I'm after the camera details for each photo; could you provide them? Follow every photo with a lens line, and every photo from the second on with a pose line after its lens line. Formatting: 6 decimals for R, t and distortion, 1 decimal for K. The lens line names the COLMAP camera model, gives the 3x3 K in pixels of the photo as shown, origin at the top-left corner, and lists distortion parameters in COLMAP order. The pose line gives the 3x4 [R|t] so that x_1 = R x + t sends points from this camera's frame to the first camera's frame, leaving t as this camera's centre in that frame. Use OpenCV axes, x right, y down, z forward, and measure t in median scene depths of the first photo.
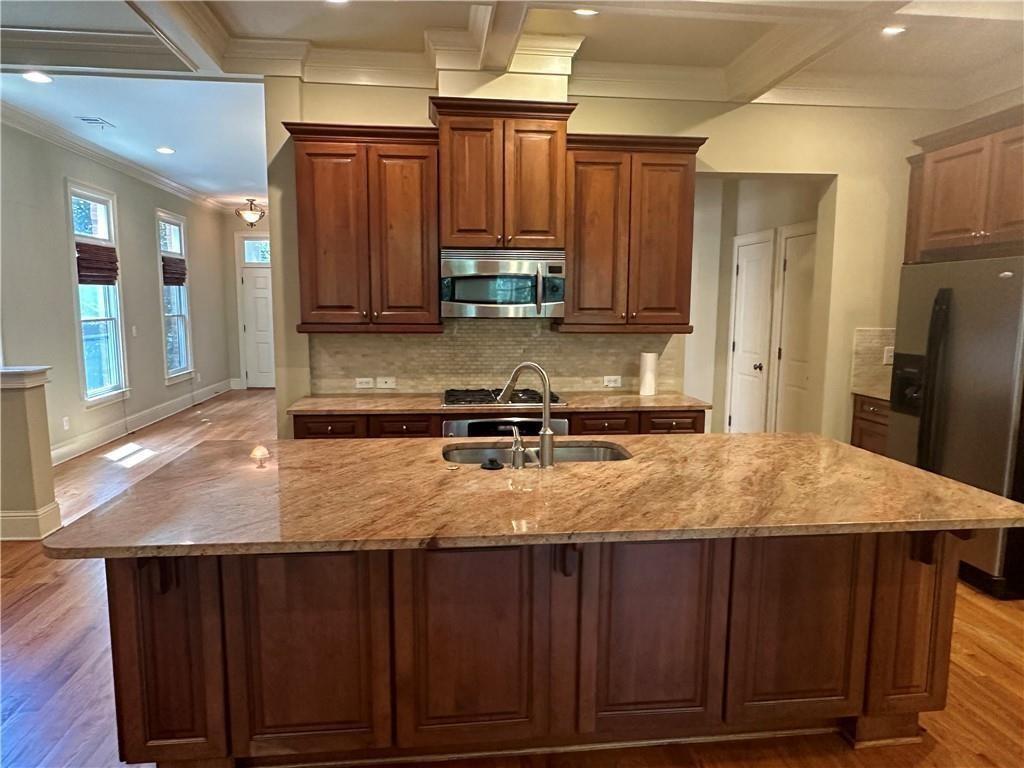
lens RADIAL K [[666.2, 0, 512.0], [0, 666.2, 384.0], [0, 0, 1]] dist [0.002933, 0.000847]
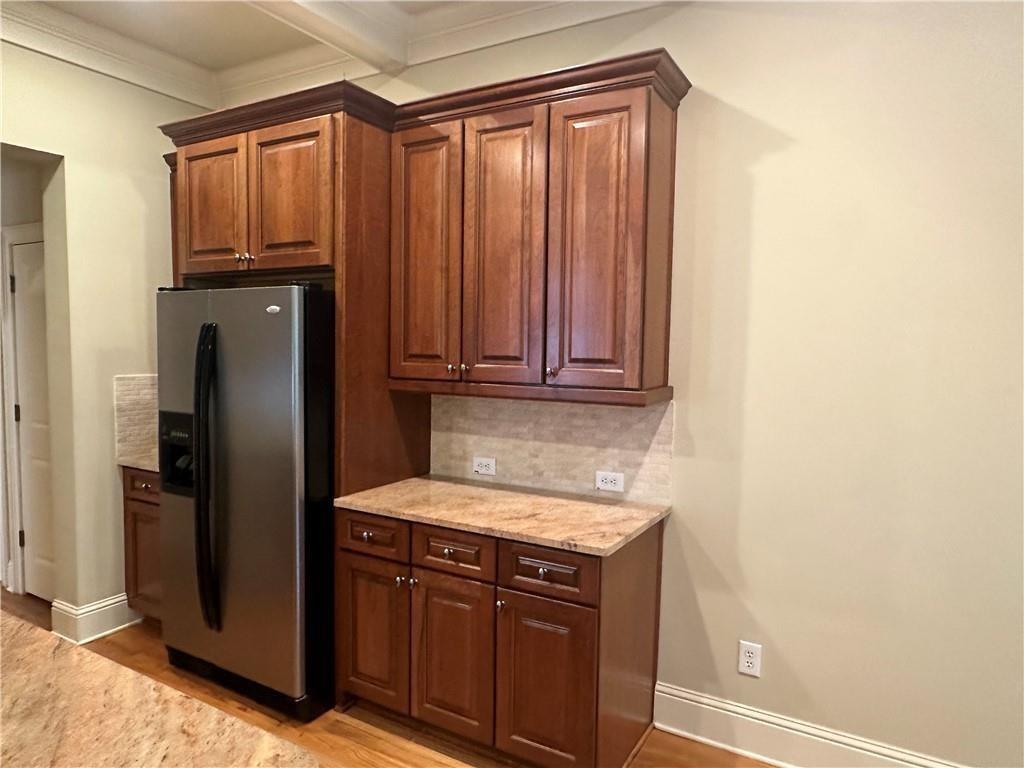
lens RADIAL K [[666.2, 0, 512.0], [0, 666.2, 384.0], [0, 0, 1]] dist [0.002933, 0.000847]
pose [[0.600668, -0.053249, 0.797724, 0.214936], [0.089179, 0.996015, -0.000665, -0.039313], [-0.794510, 0.071539, 0.603023, 0.241123]]
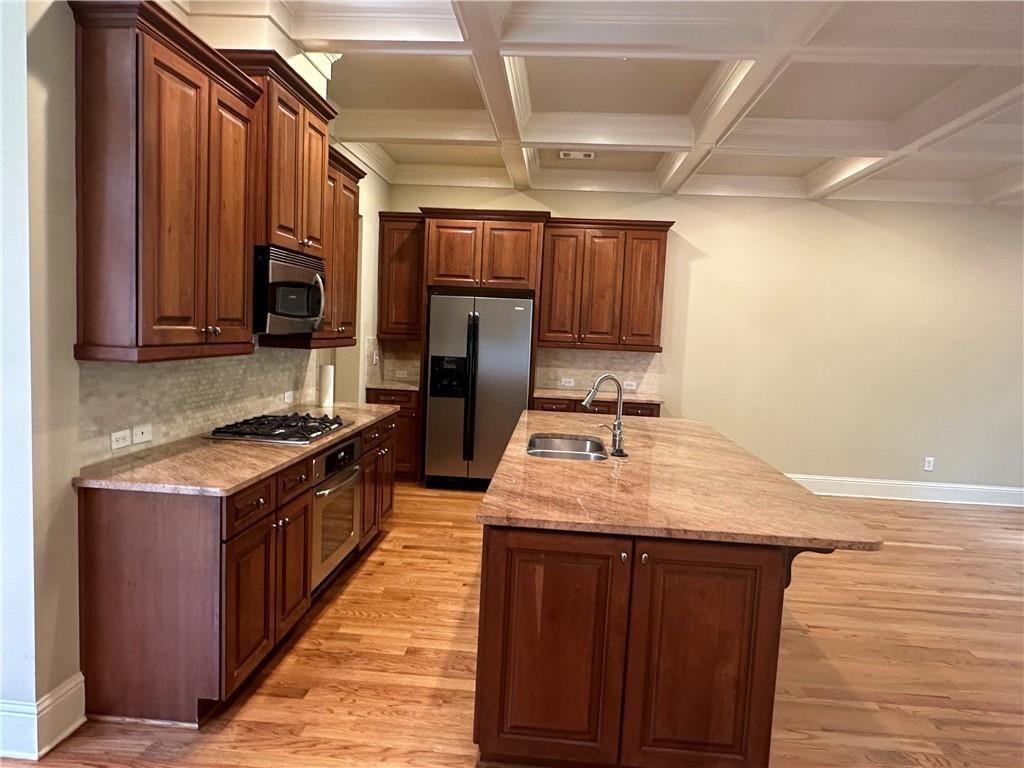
lens RADIAL K [[666.2, 0, 512.0], [0, 666.2, 384.0], [0, 0, 1]] dist [0.002933, 0.000847]
pose [[0.184551, -0.082778, 0.979331, -0.751765], [0.074496, 0.994758, 0.070044, -0.068500], [-0.979996, 0.060030, 0.189750, 0.525934]]
